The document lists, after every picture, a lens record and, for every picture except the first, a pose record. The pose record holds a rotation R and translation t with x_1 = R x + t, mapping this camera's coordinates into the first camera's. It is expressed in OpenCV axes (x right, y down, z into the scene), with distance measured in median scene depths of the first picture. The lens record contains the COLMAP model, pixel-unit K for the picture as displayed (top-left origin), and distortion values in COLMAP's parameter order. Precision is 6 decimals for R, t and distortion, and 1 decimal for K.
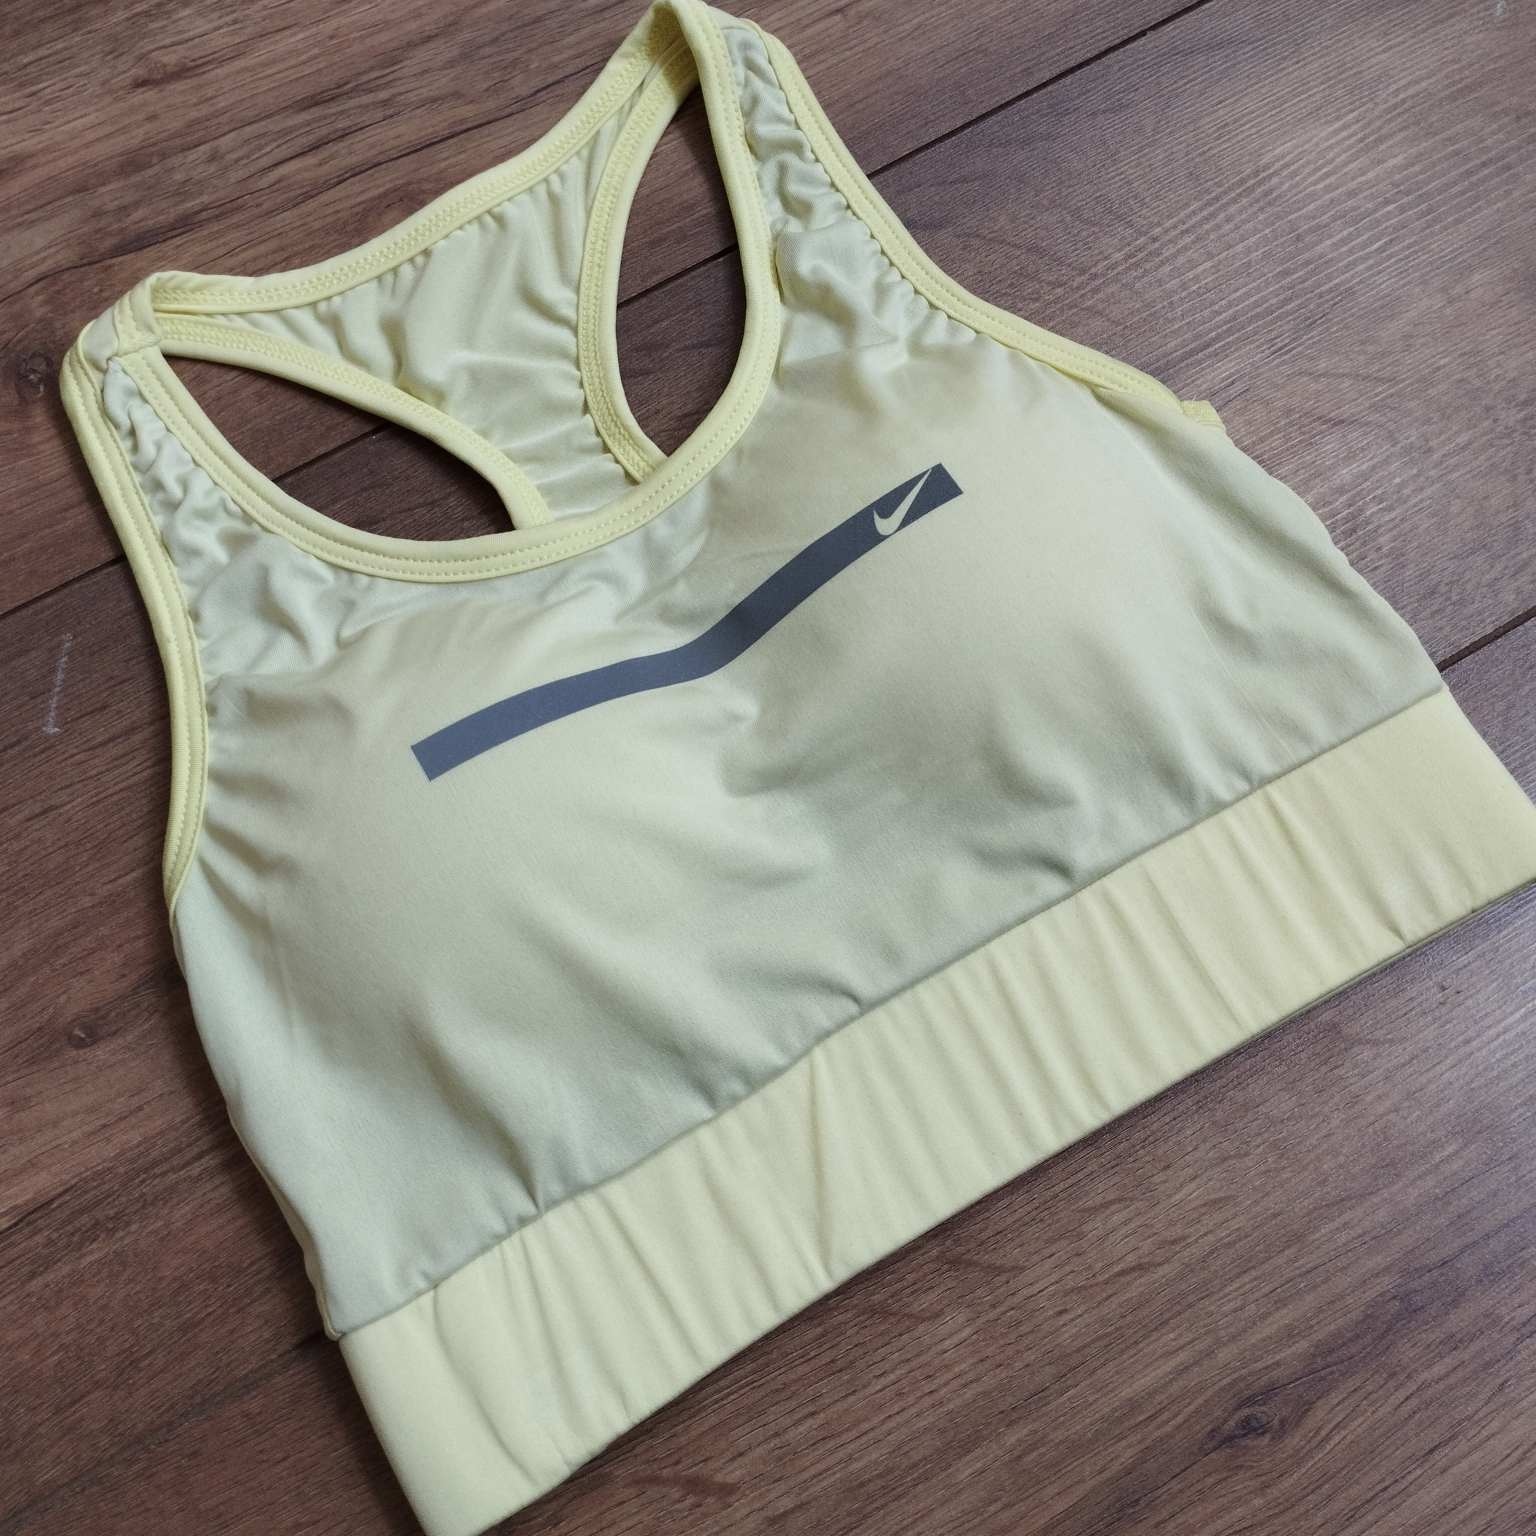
lens RADIAL K [[1574.5, 0, 751.2], [0, 1574.5, 794.3], [0, 0, 1]] dist [0.058932, -0.087925]
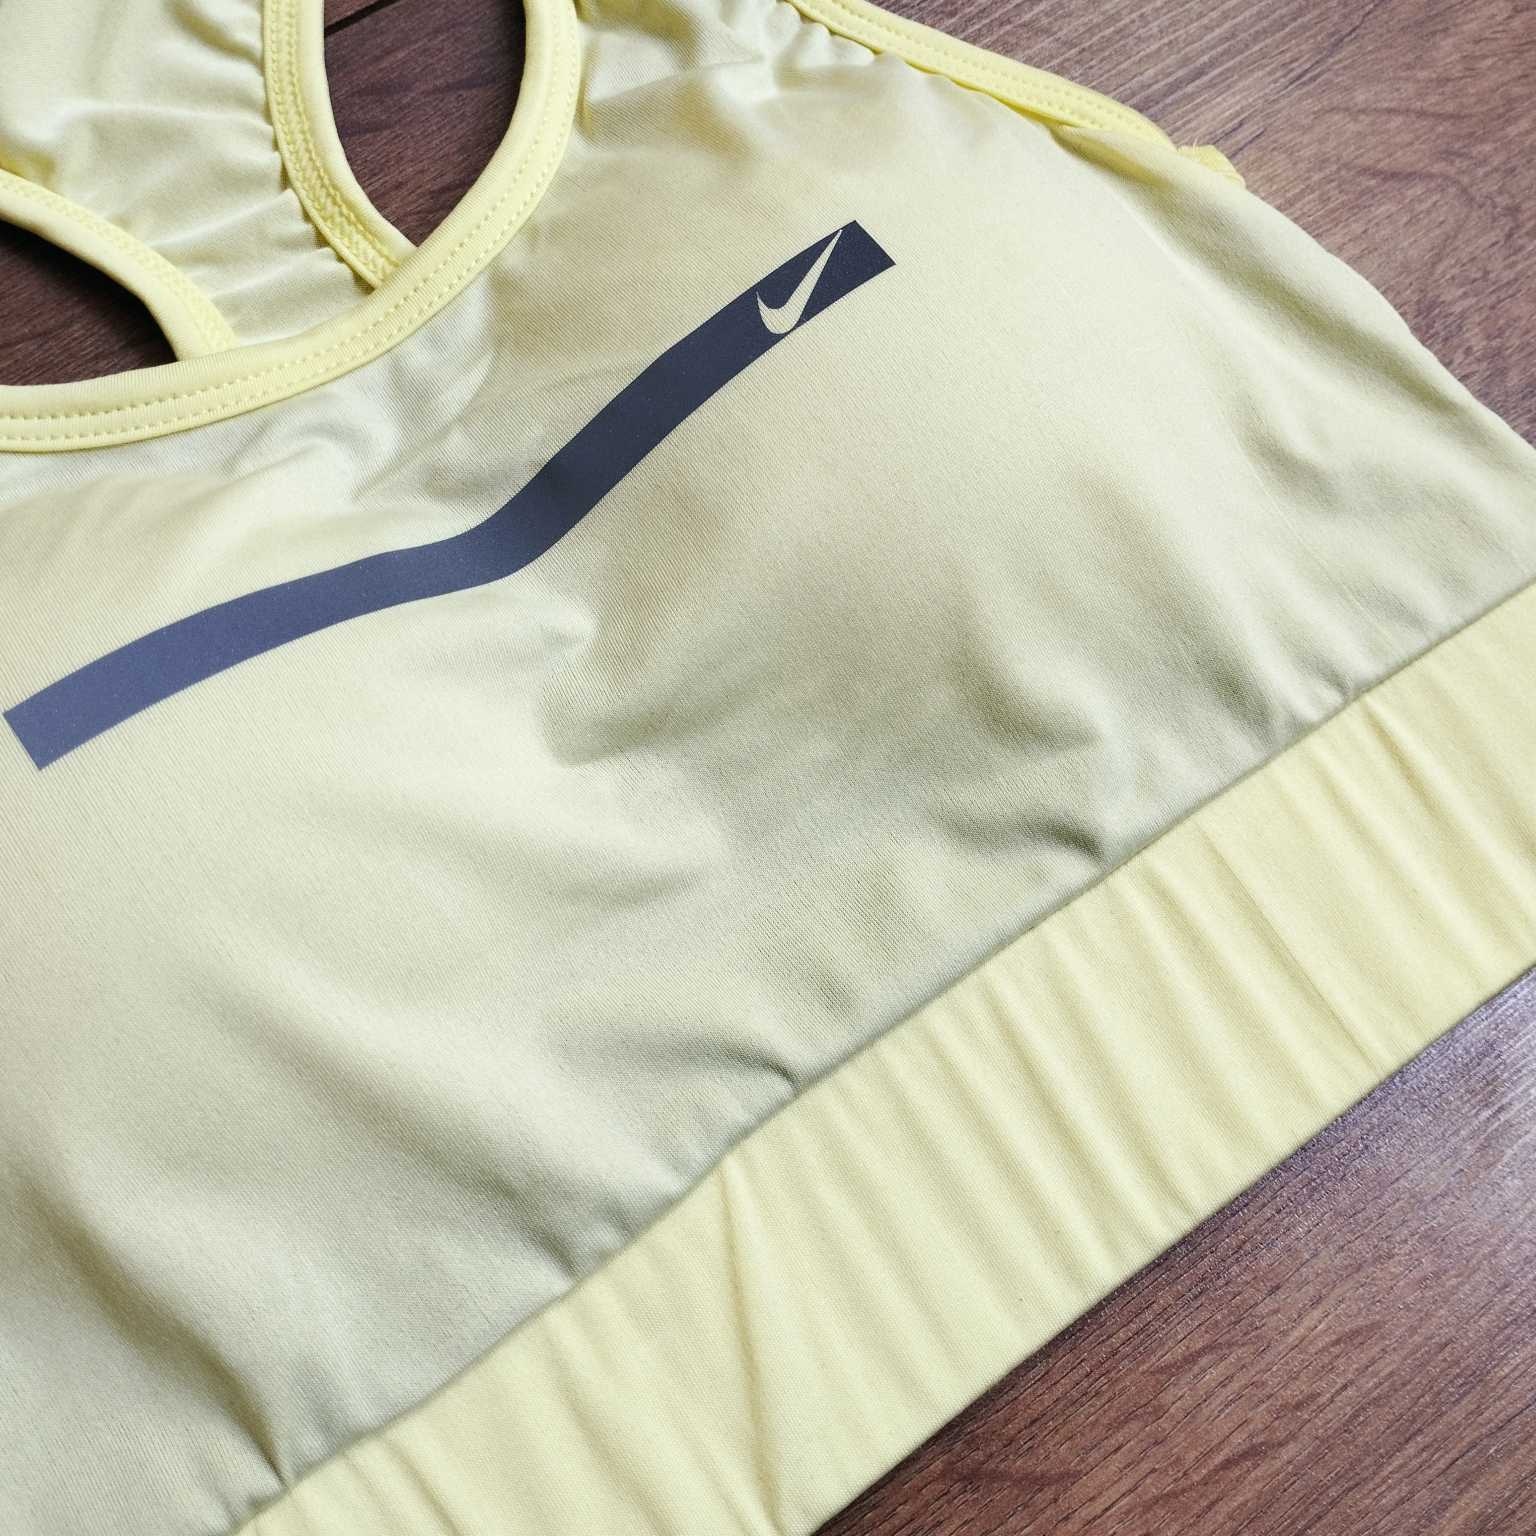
lens RADIAL K [[1574.5, 0, 751.2], [0, 1574.5, 794.3], [0, 0, 1]] dist [0.058932, -0.087925]
pose [[0.988870, -0.068083, 0.132292, -0.021943], [0.066575, 0.997656, 0.015799, 0.008360], [-0.133058, -0.006816, 0.991085, 0.371736]]
